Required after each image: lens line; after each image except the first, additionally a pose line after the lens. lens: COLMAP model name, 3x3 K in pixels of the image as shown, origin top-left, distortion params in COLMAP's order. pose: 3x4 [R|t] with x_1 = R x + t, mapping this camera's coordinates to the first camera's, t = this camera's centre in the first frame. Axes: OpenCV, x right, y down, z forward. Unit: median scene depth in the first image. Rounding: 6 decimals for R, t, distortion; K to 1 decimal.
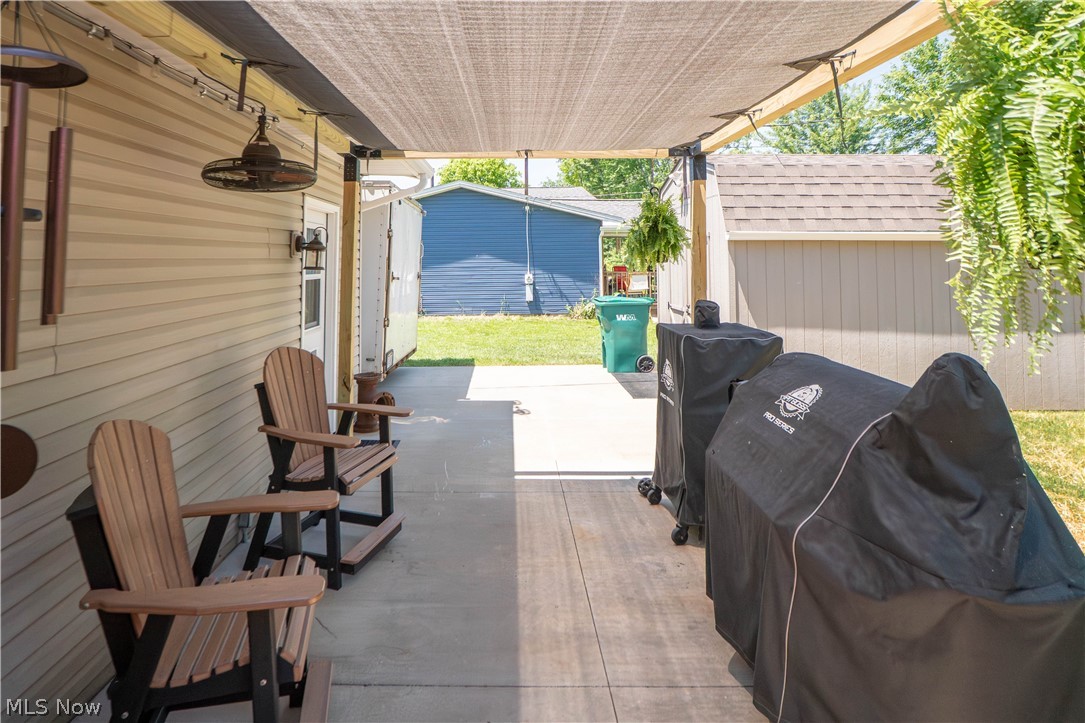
lens RADIAL K [[568.8, 0, 569.4], [0, 568.8, 230.4], [0, 0, 1]] dist [0.001659, 0.000260]
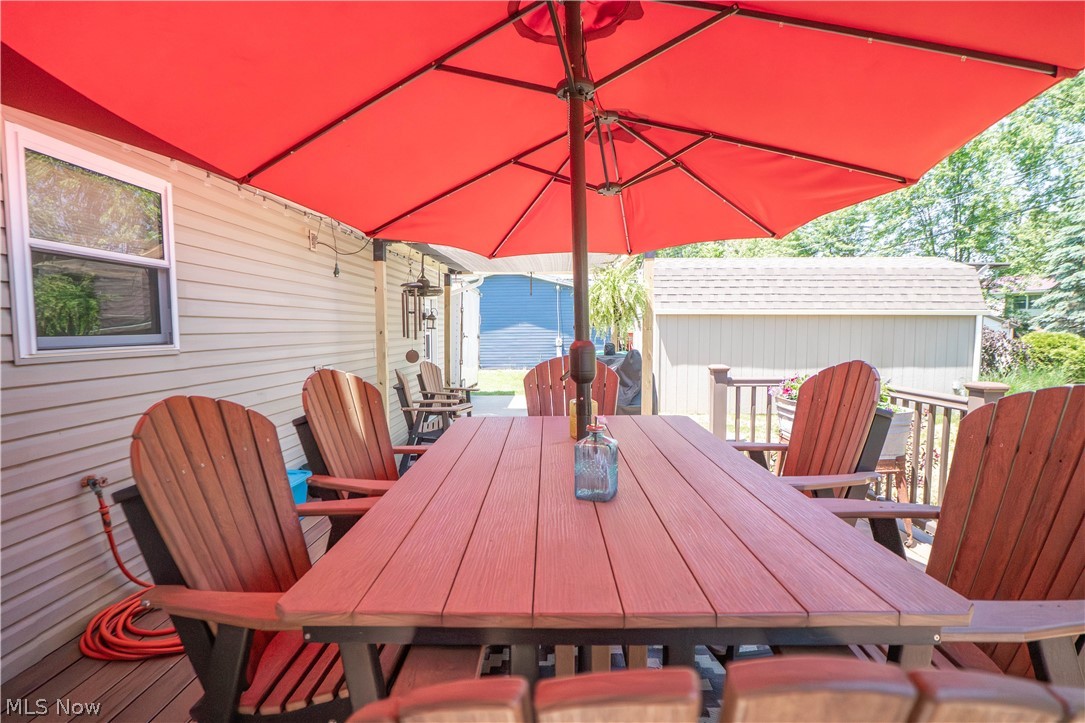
lens RADIAL K [[566.5, 0, 542.5], [0, 566.5, 361.5], [0, 0, 1]] dist [-0.023495, 0.000126]
pose [[0.990483, 0.010974, -0.137200, 0.122631], [0.003855, 0.994213, 0.107354, -0.017328], [0.137584, -0.106861, 0.984709, -0.512602]]
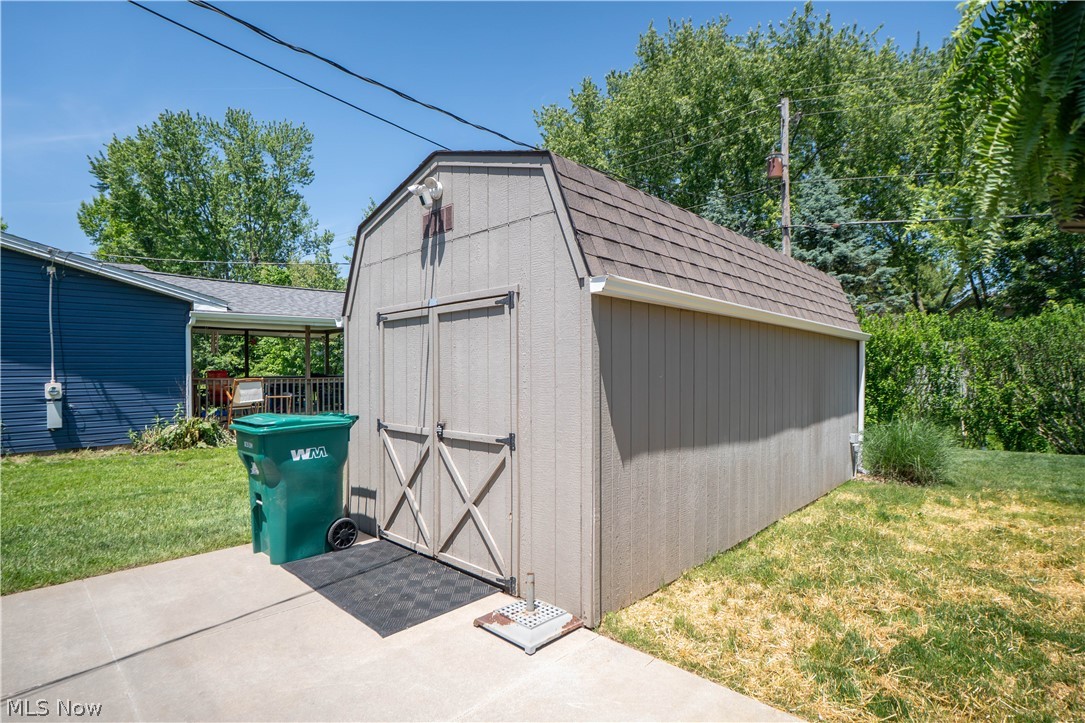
lens RADIAL K [[566.5, 0, 542.5], [0, 566.5, 361.5], [0, 0, 1]] dist [-0.023495, 0.000126]
pose [[0.788730, 0.005942, 0.614711, -0.045089], [-0.028567, 0.999227, 0.026996, 0.042792], [-0.614075, -0.038853, 0.788290, 0.408676]]
